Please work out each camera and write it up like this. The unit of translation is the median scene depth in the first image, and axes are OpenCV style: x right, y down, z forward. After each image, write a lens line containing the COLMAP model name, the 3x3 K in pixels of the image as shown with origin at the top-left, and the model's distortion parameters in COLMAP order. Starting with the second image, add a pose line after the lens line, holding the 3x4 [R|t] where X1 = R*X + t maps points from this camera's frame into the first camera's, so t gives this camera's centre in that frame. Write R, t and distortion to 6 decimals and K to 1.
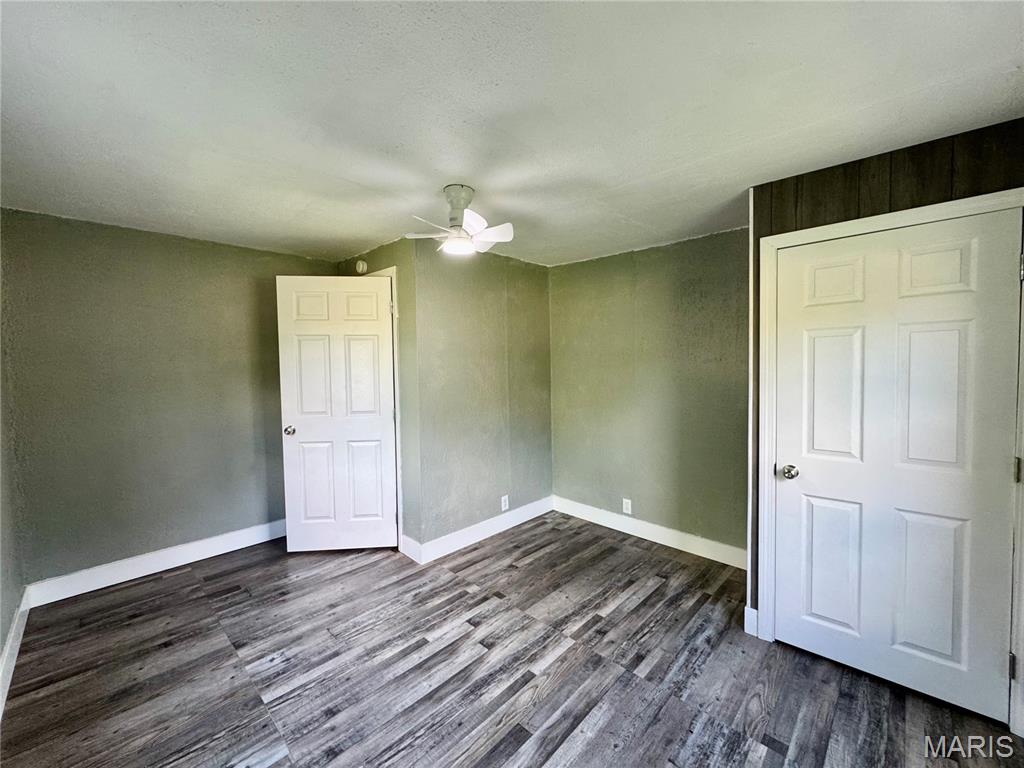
lens RADIAL K [[412.3, 0, 512.0], [0, 412.3, 384.0], [0, 0, 1]] dist [0.000255, -0.000133]
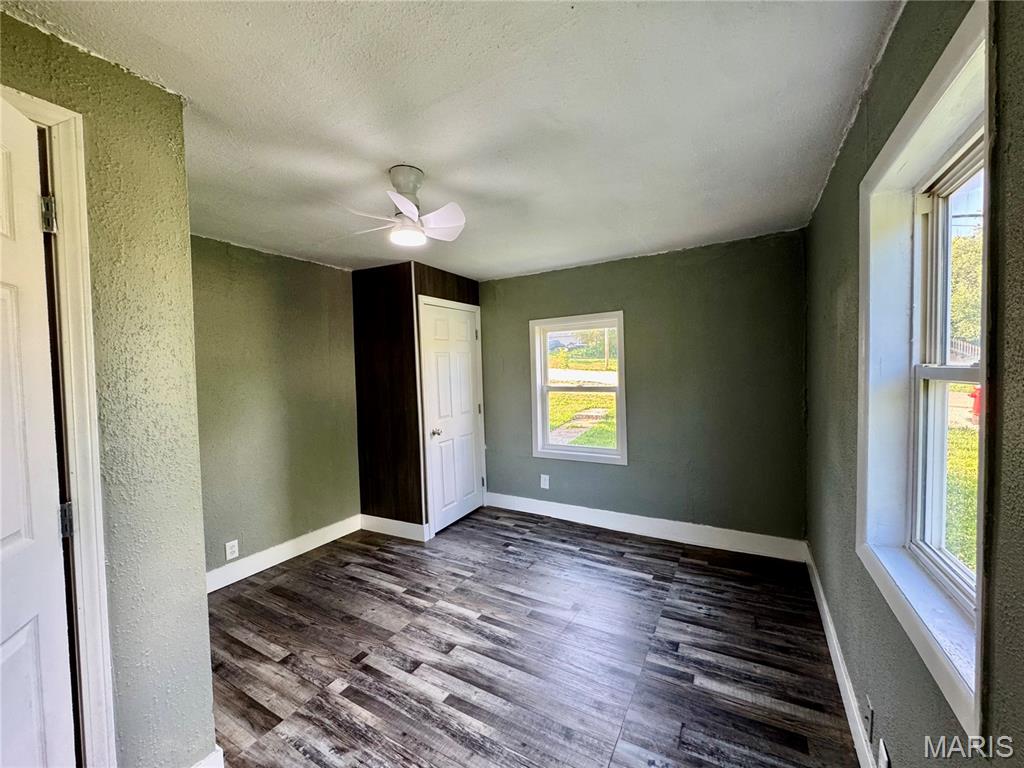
lens RADIAL K [[412.3, 0, 512.0], [0, 412.3, 384.0], [0, 0, 1]] dist [0.000255, -0.000133]
pose [[-0.241281, -0.024391, 0.970149, -0.977039], [0.076295, 0.996113, 0.044019, -0.038613], [-0.967452, 0.084639, -0.238482, 0.959967]]
